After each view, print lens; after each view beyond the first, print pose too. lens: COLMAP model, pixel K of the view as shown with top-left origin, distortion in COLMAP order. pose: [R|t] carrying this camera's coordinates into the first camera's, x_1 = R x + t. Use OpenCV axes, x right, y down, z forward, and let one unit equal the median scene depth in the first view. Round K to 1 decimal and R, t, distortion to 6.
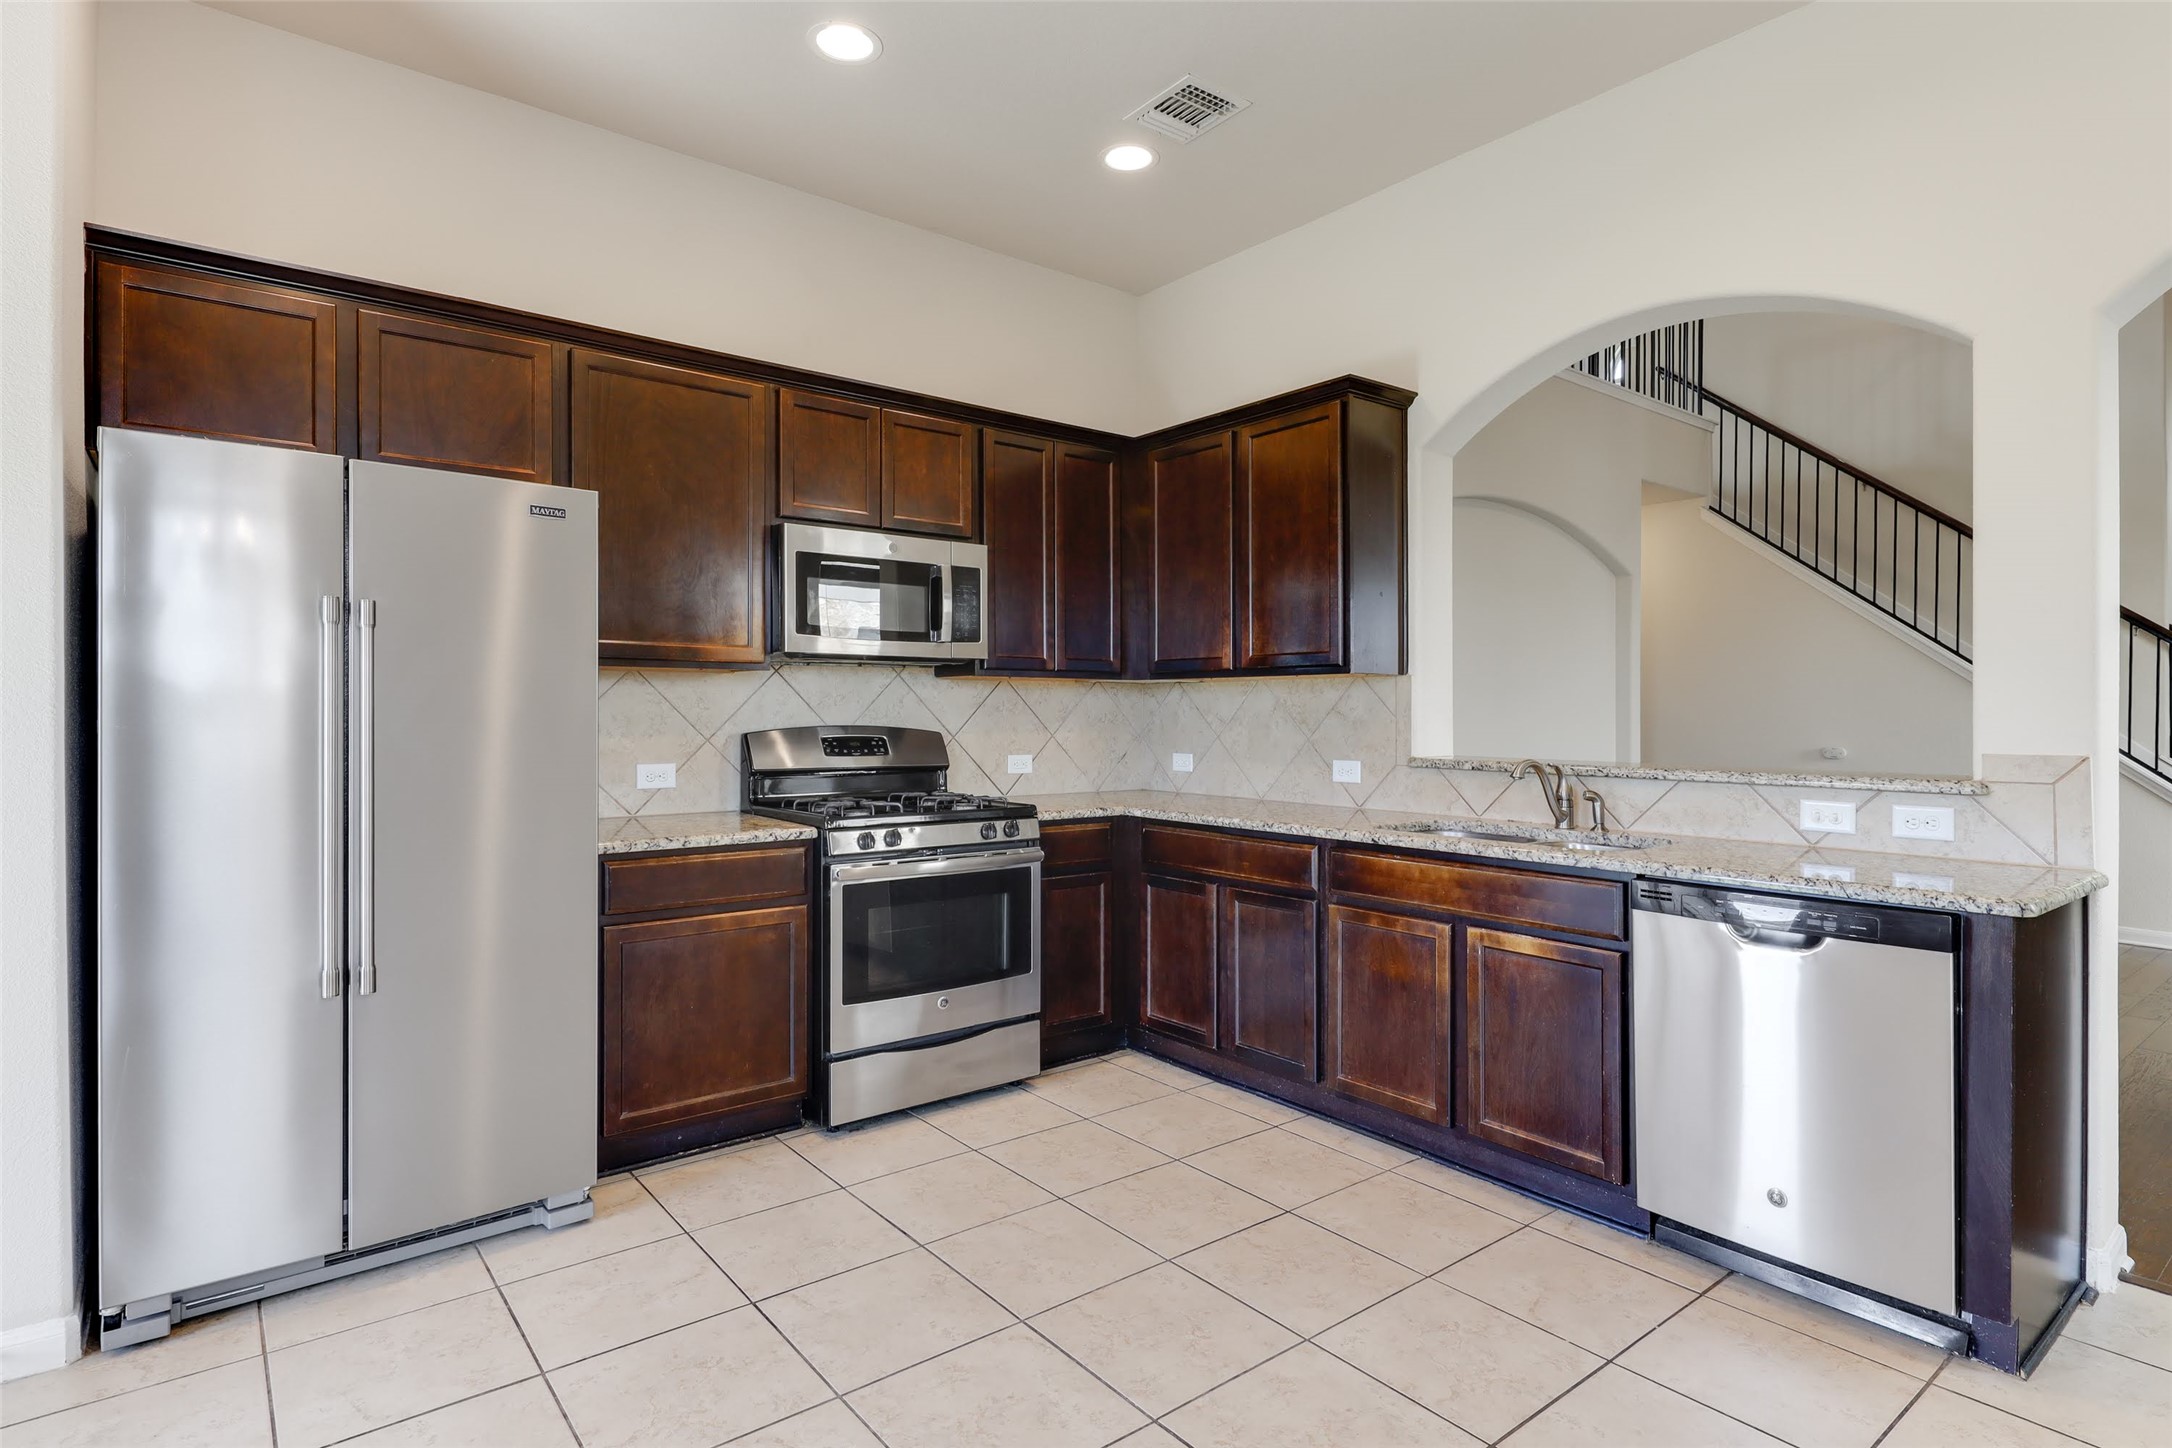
lens RADIAL K [[1107.3, 0, 1085.1], [0, 1107.3, 714.4], [0, 0, 1]] dist [0.000988, 0.000106]
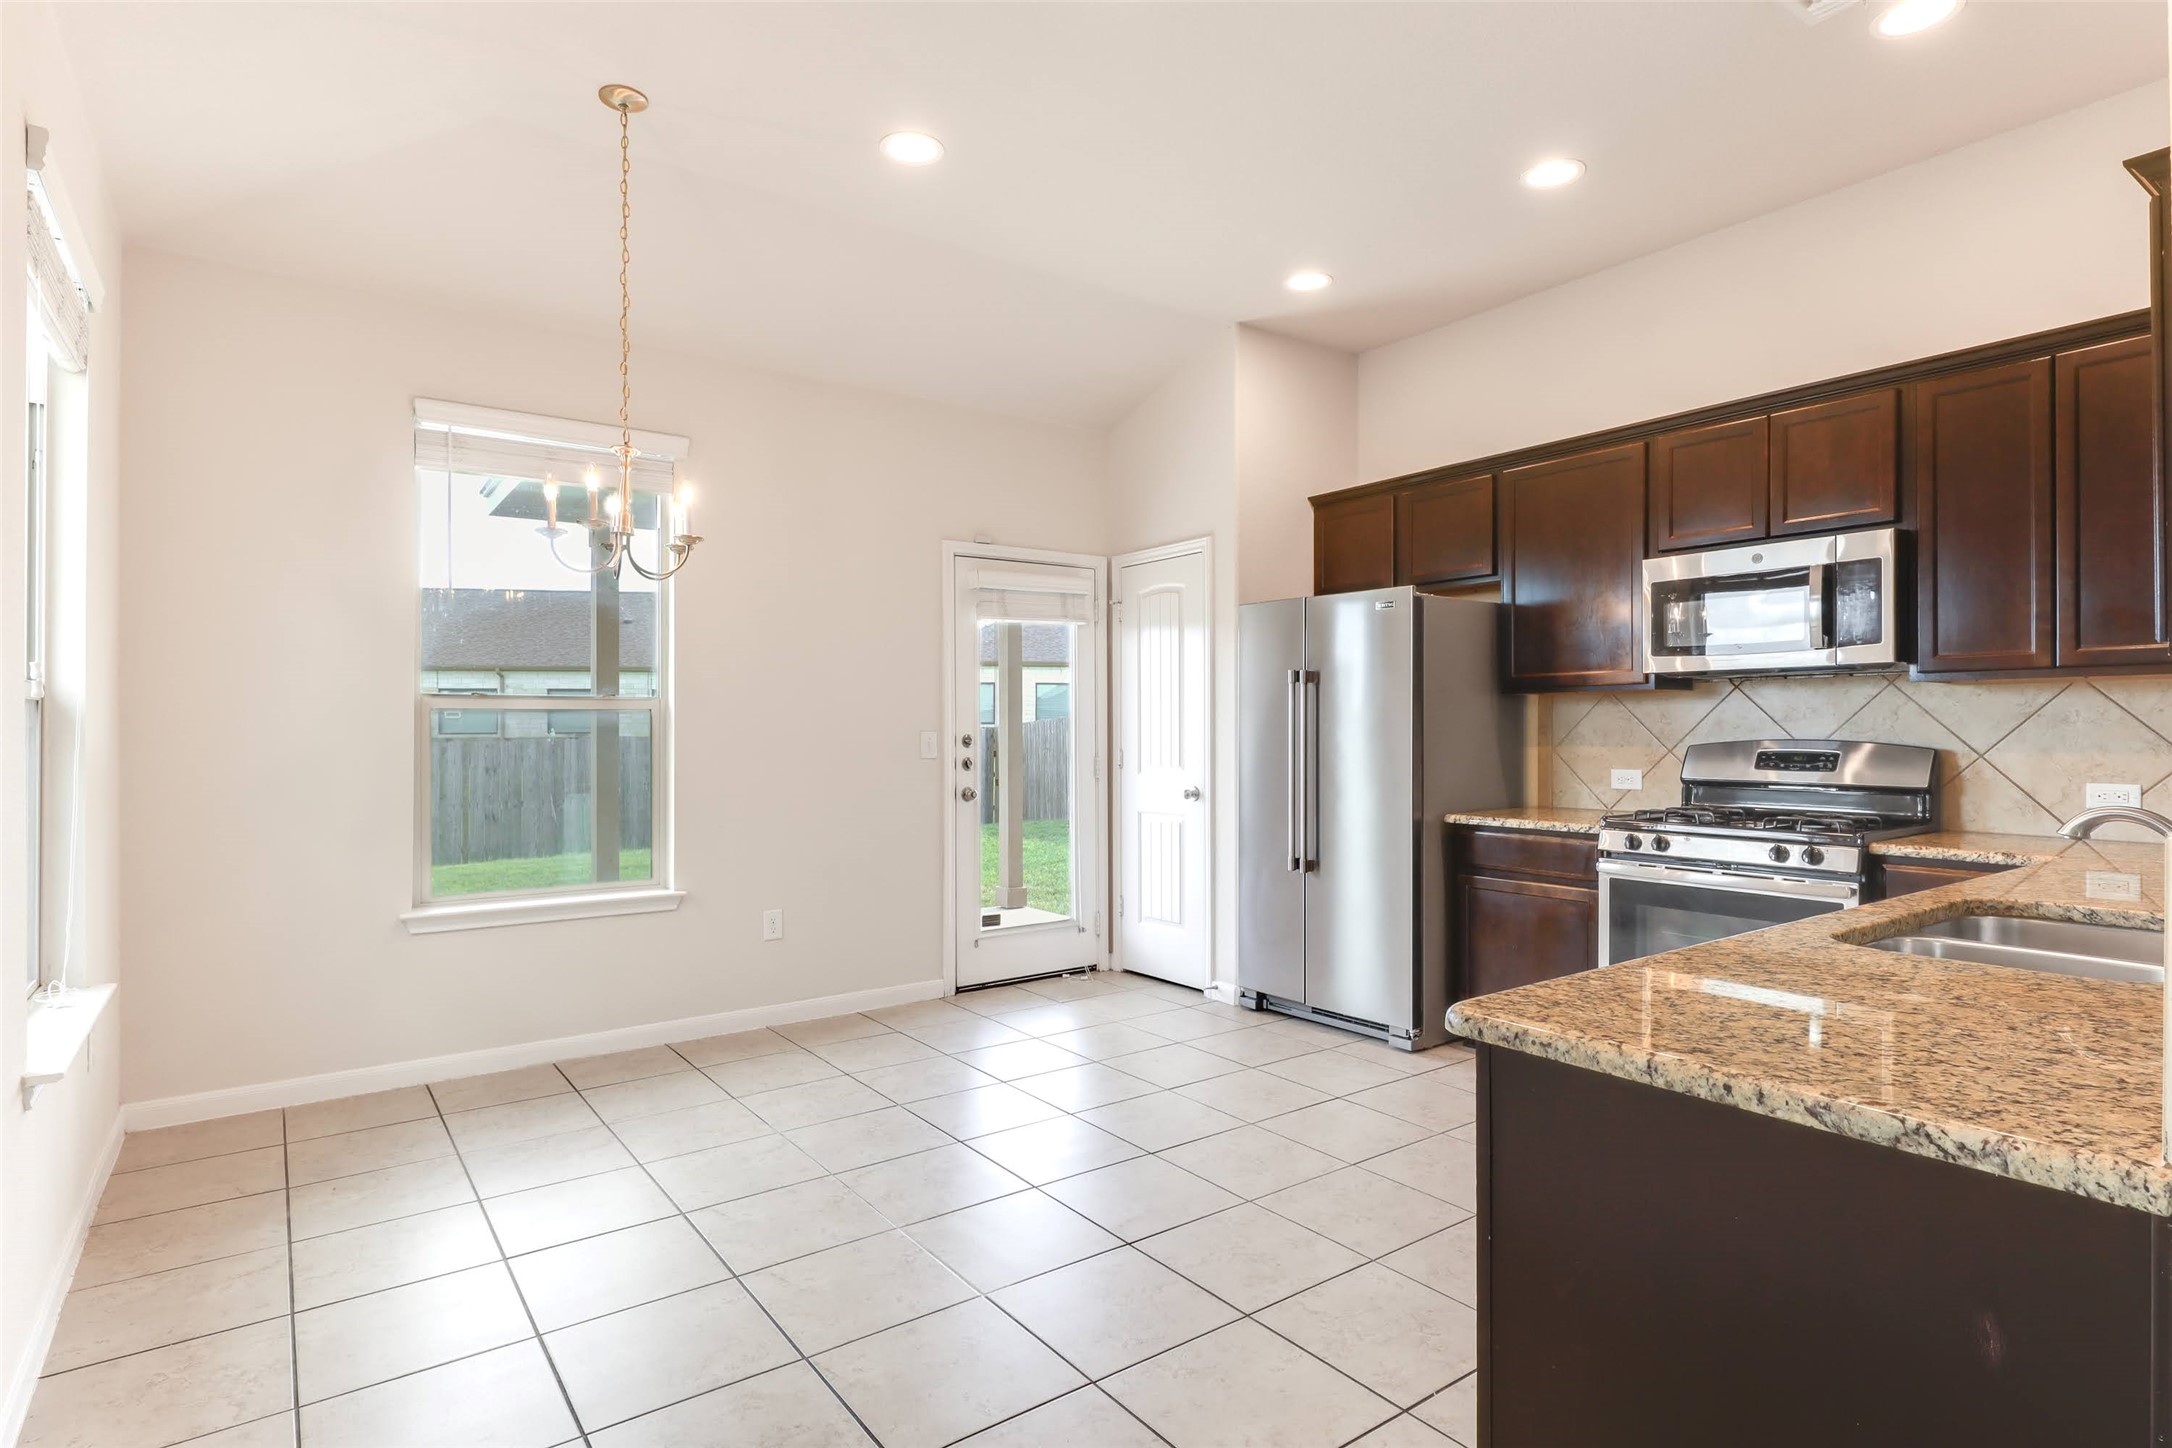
lens RADIAL K [[1104.1, 0, 1096.8], [0, 1104.1, 724.0], [0, 0, 1]] dist [0.000967, -0.000761]
pose [[-0.026676, -0.007448, -0.999616, 0.820366], [-0.000322, 0.999972, -0.007442, 0.003985], [0.999644, 0.000123, -0.026678, 0.440183]]
